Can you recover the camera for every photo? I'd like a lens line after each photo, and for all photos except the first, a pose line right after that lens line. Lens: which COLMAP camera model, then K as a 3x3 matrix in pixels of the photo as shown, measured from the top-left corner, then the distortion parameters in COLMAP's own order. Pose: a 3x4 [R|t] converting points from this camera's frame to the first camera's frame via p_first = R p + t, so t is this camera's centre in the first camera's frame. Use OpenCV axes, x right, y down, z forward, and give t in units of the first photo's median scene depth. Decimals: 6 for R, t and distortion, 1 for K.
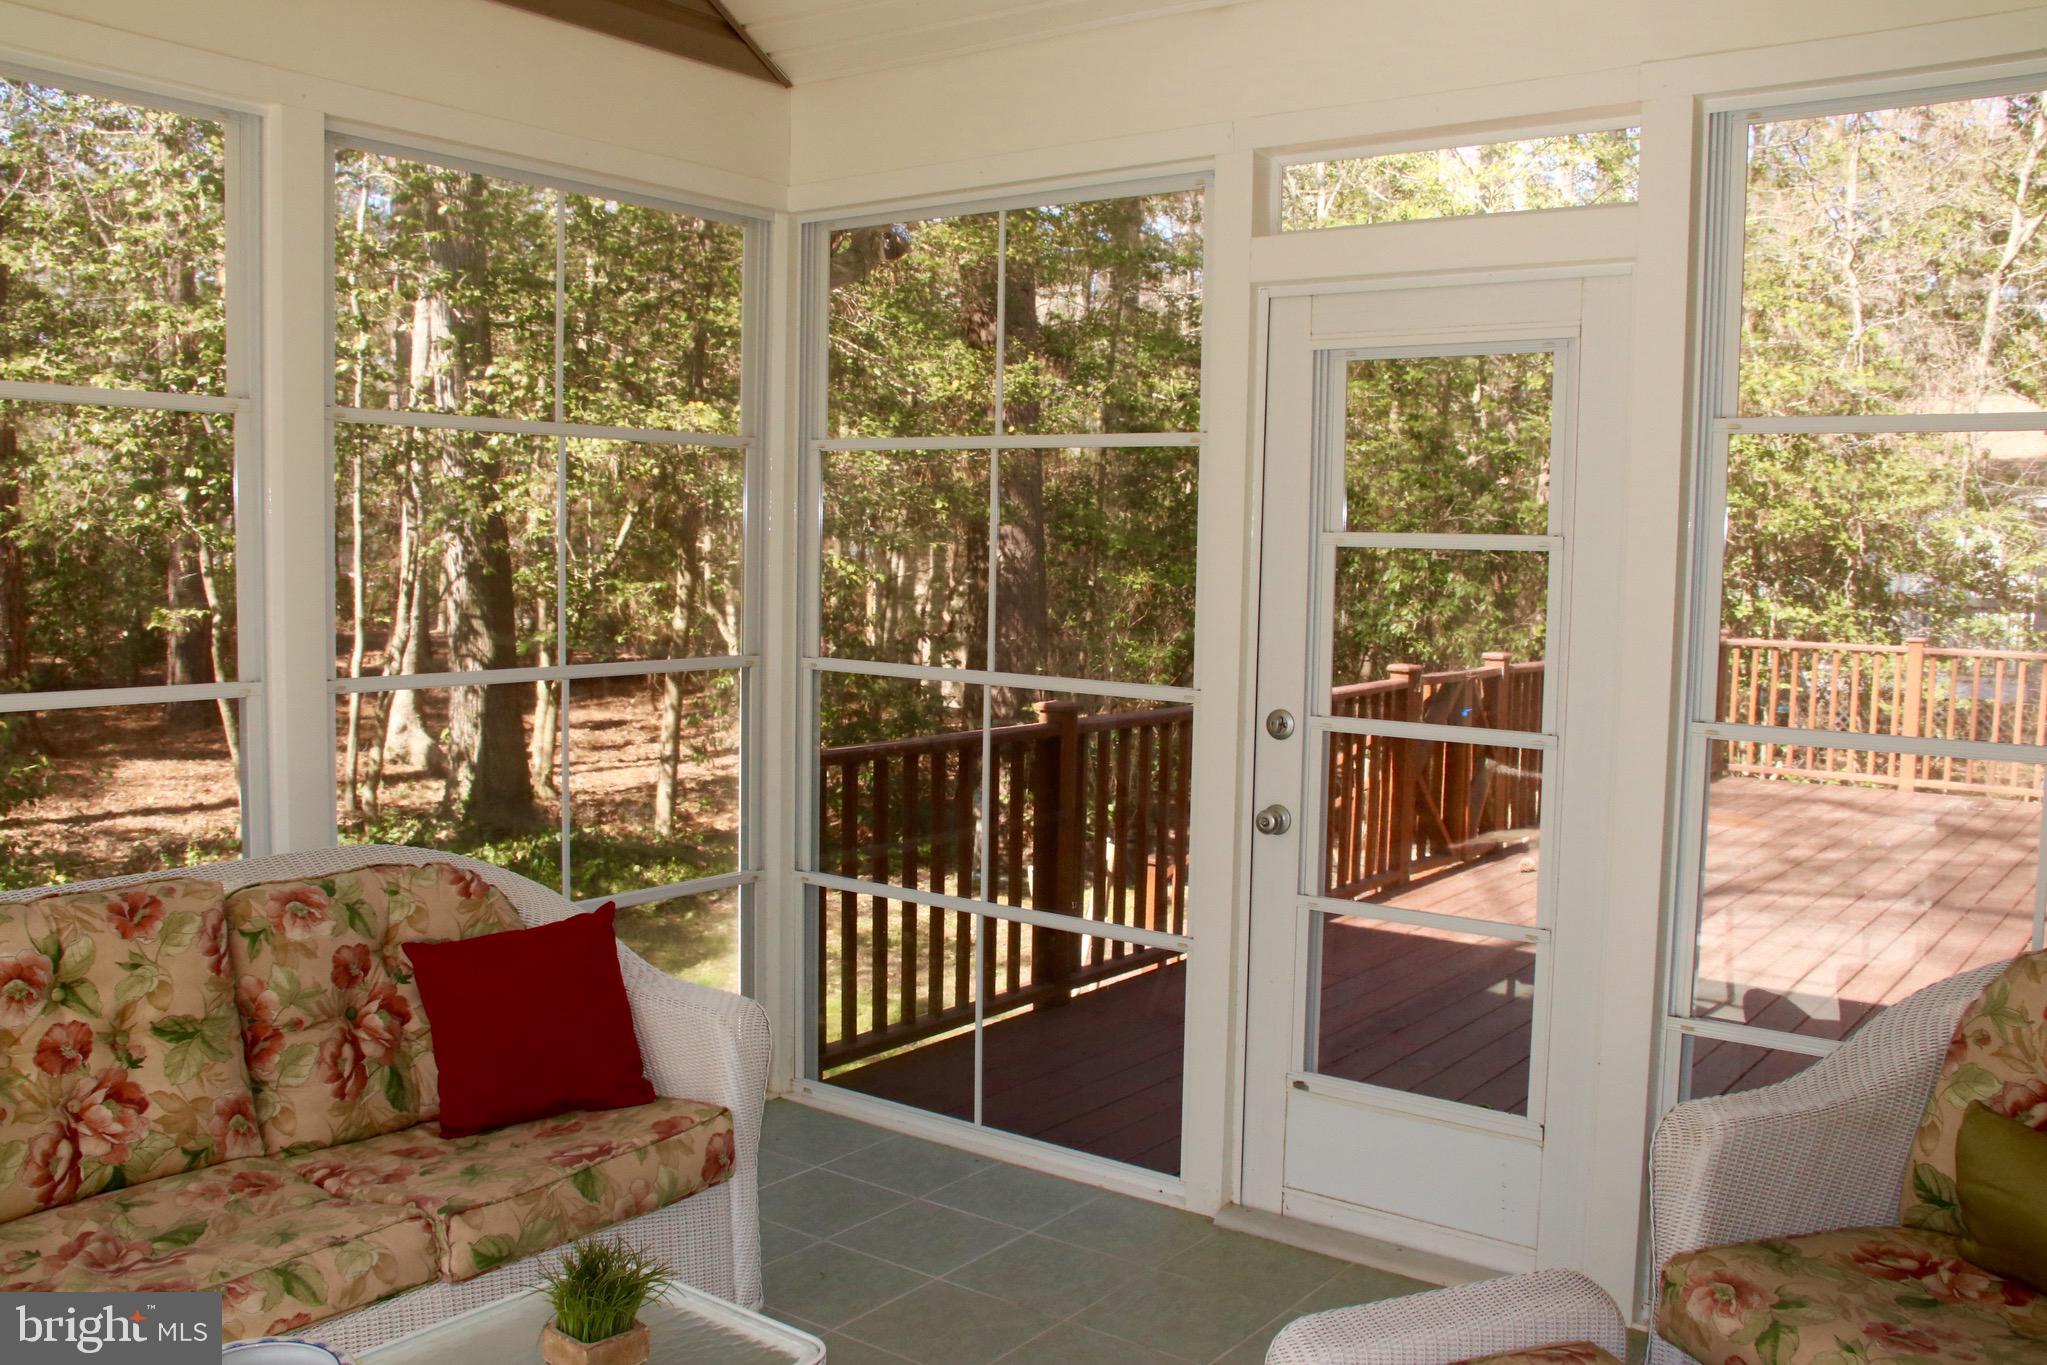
lens RADIAL K [[1783.8, 0, 1023.5], [0, 1783.8, 682.5], [0, 0, 1]] dist [-0.125600, 0.104611]
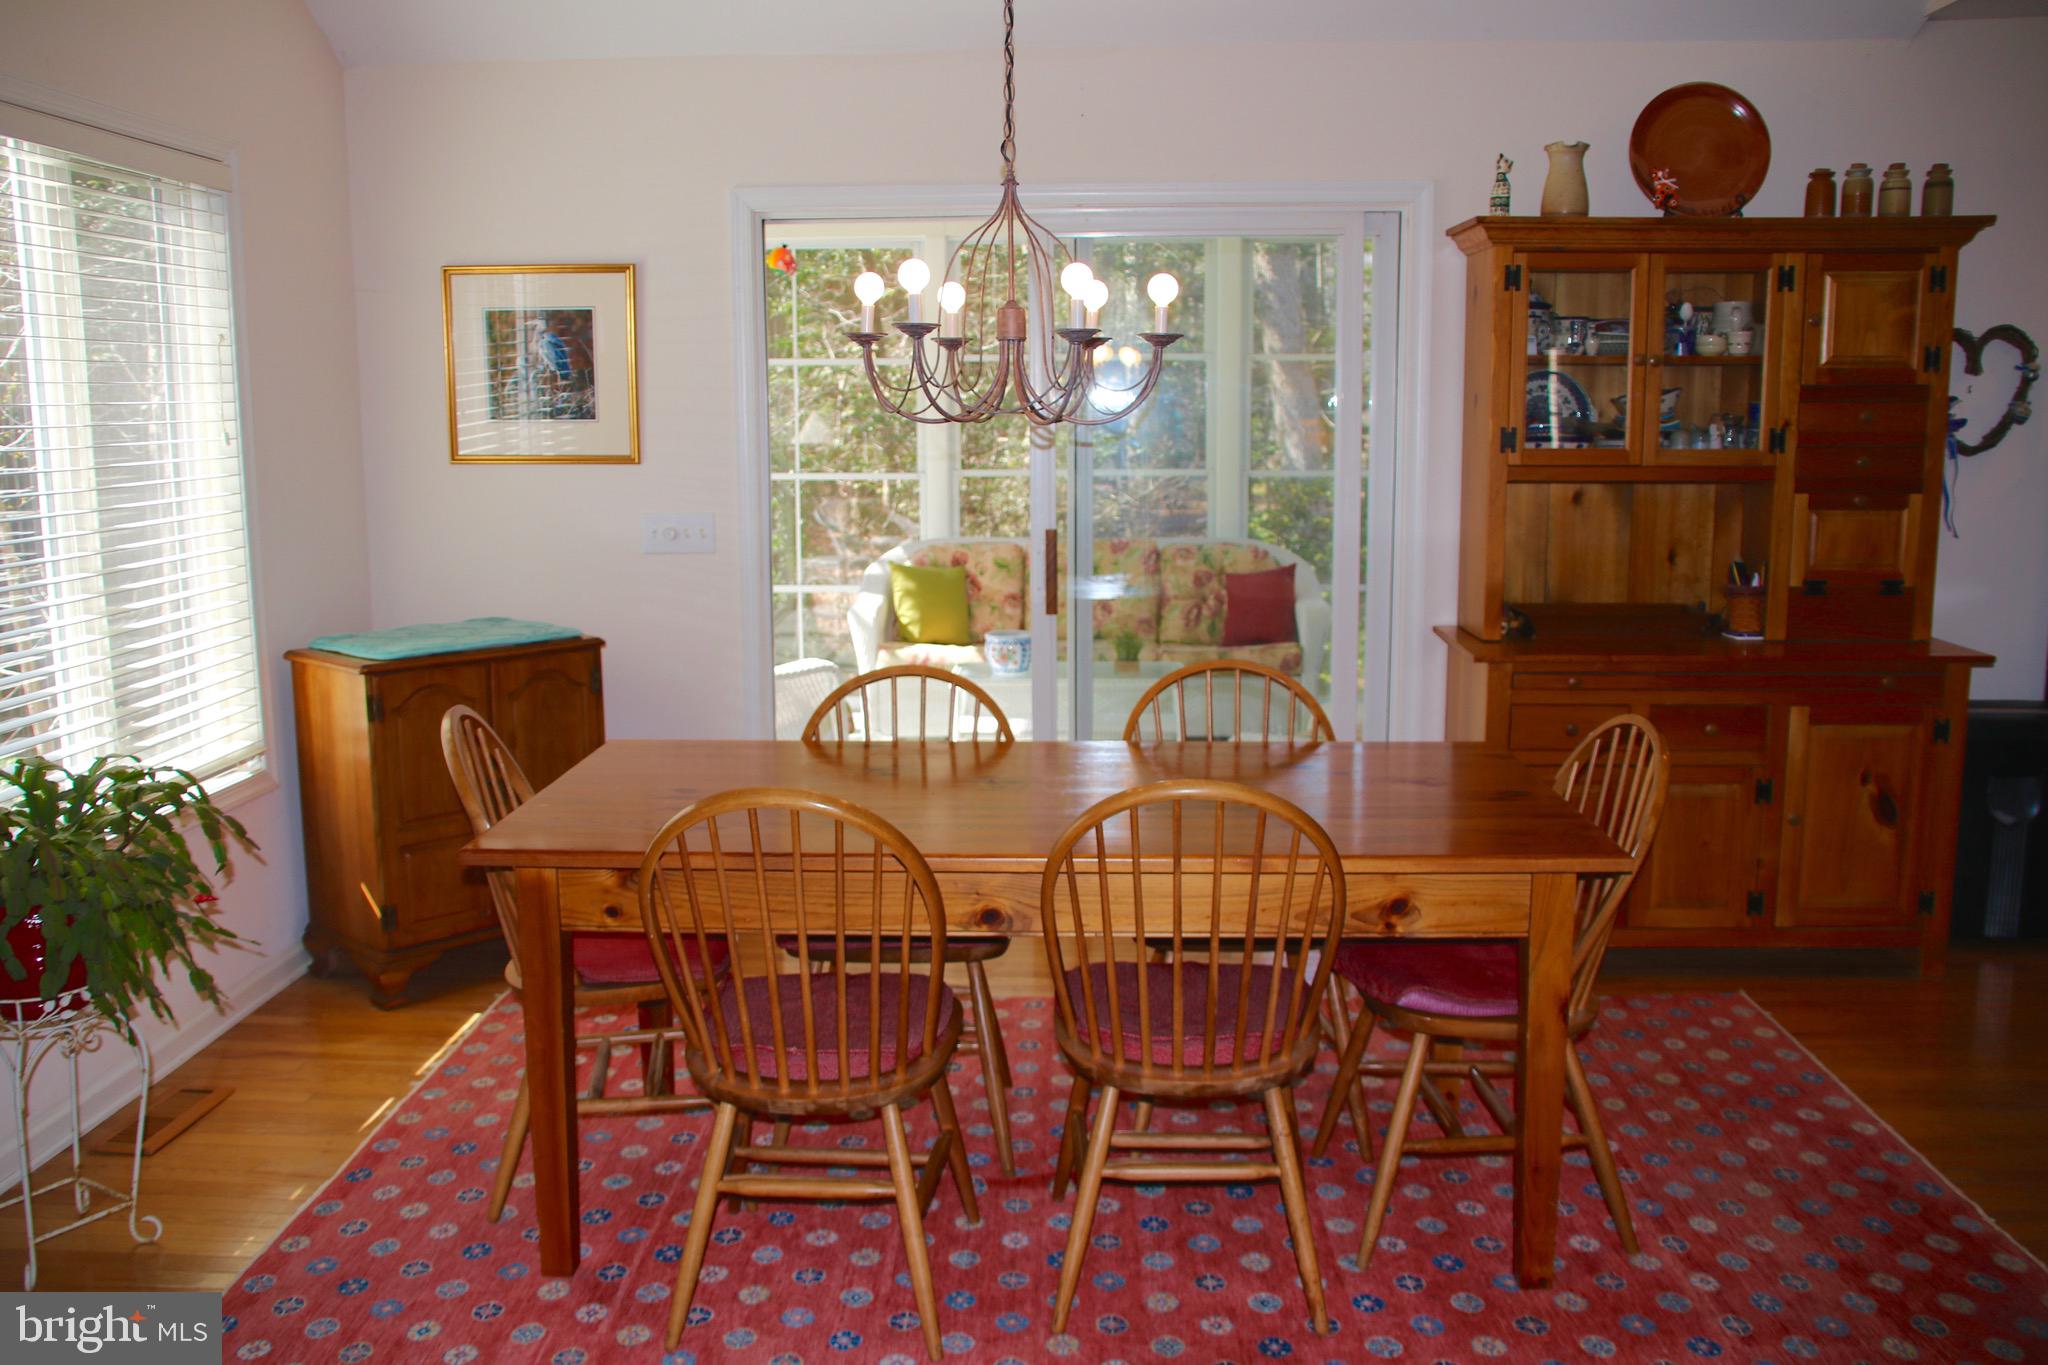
lens RADIAL K [[1784.7, 0, 1024.0], [0, 1784.7, 682.5], [0, 0, 1]] dist [-0.125600, 0.104611]
pose [[0.561028, 0.100227, -0.821707, 1.676064], [-0.049642, 0.994930, 0.087462, 0.102810], [0.826307, -0.008277, 0.563159, -0.696770]]
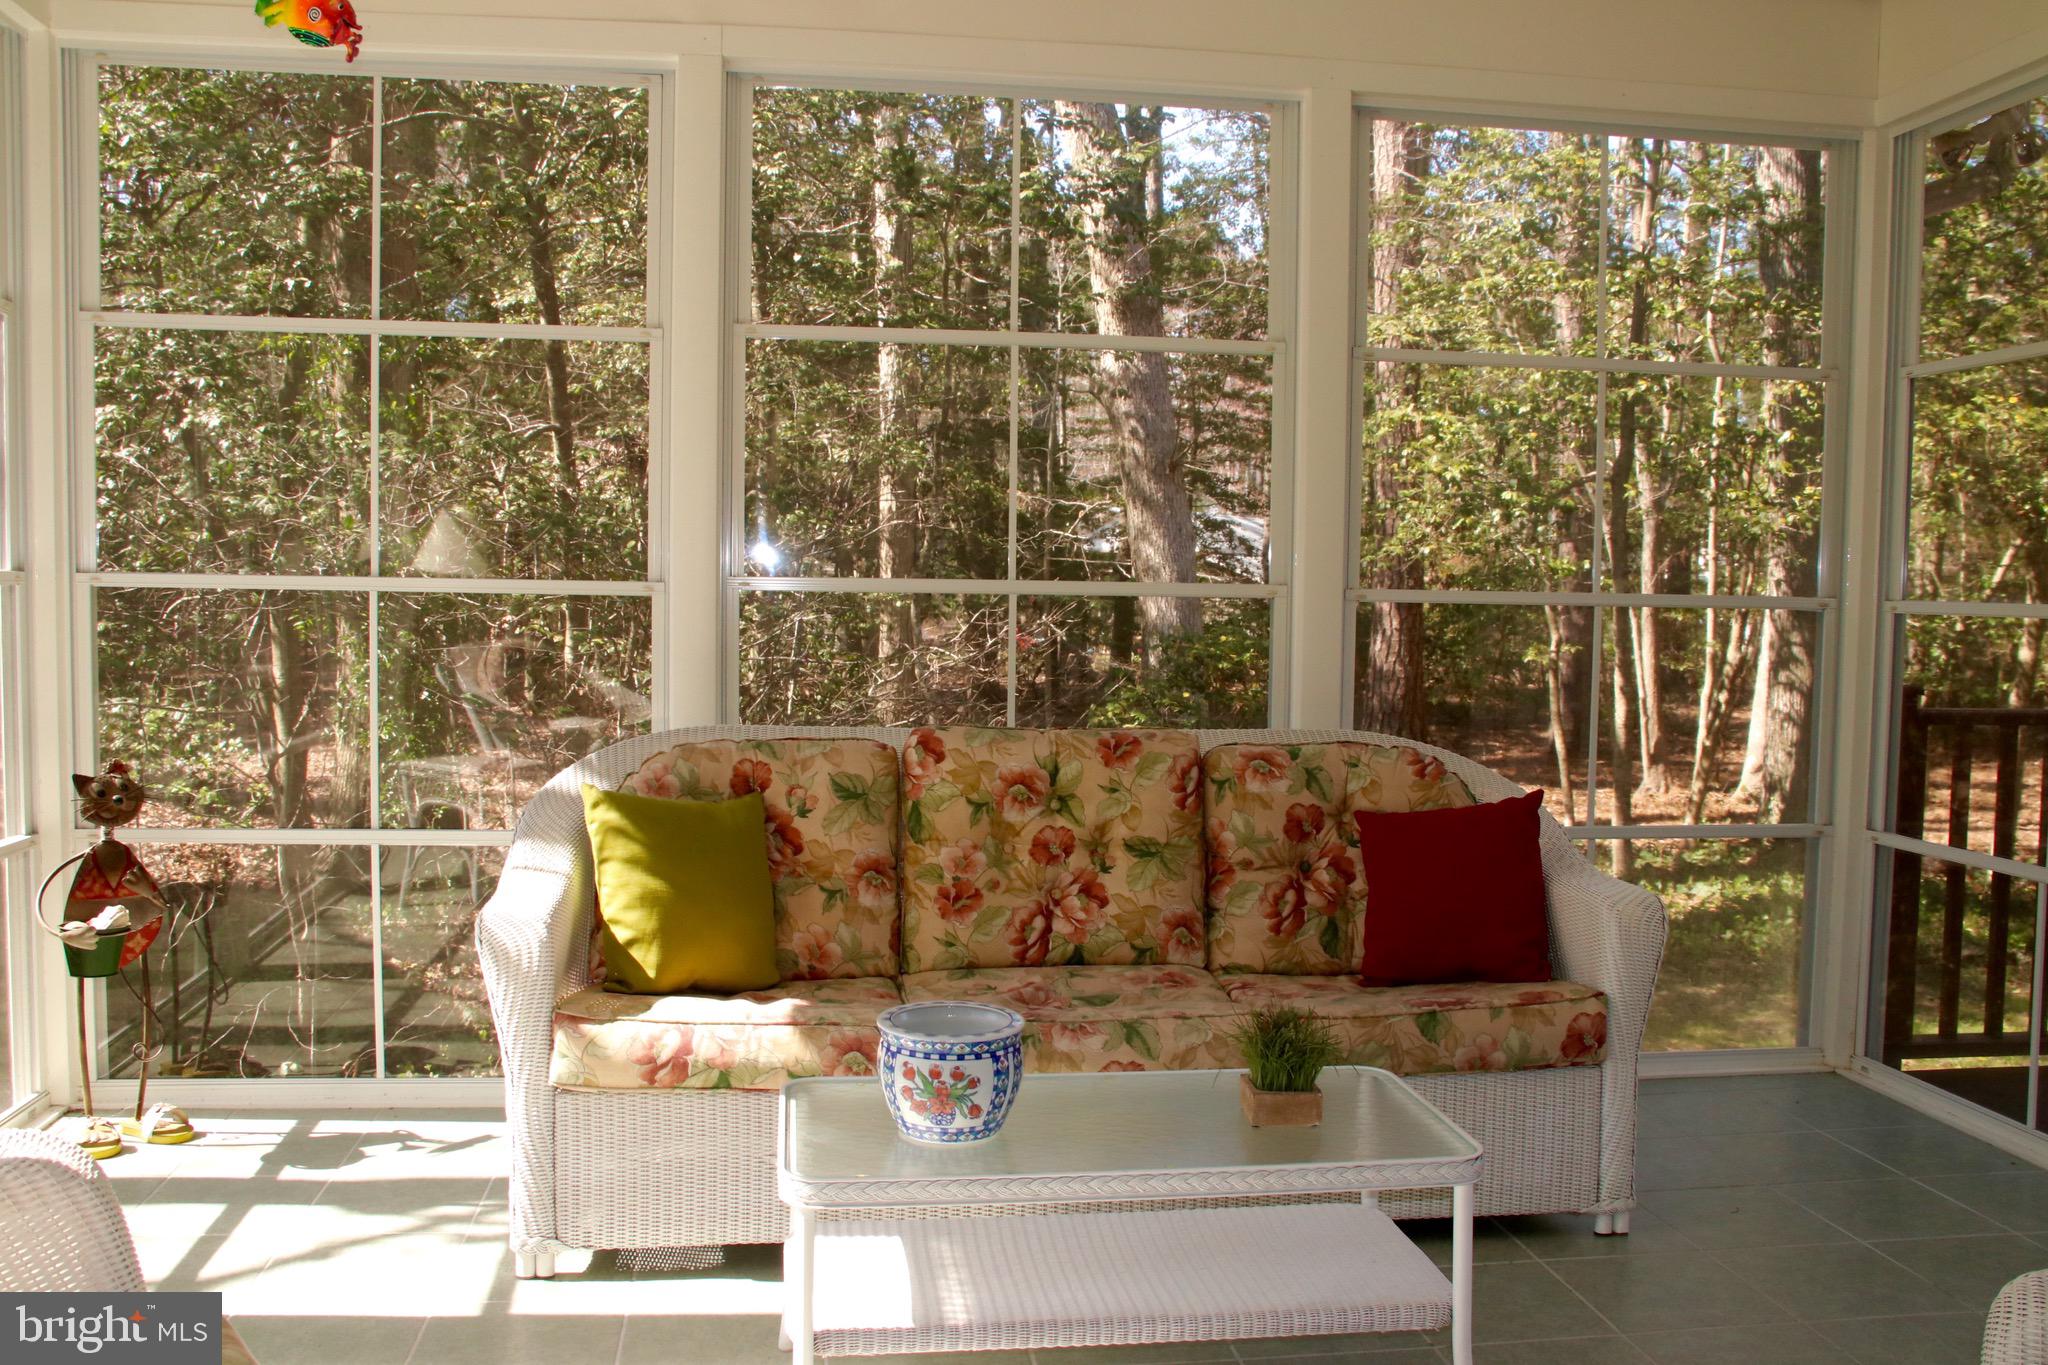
lens RADIAL K [[1784.7, 0, 1024.0], [0, 1784.7, 682.5], [0, 0, 1]] dist [-0.125600, 0.104611]
pose [[0.698279, 0.025610, -0.715368, 0.320805], [-0.057154, 0.998164, -0.020055, 0.109545], [0.713541, 0.054890, 0.698460, 0.068834]]
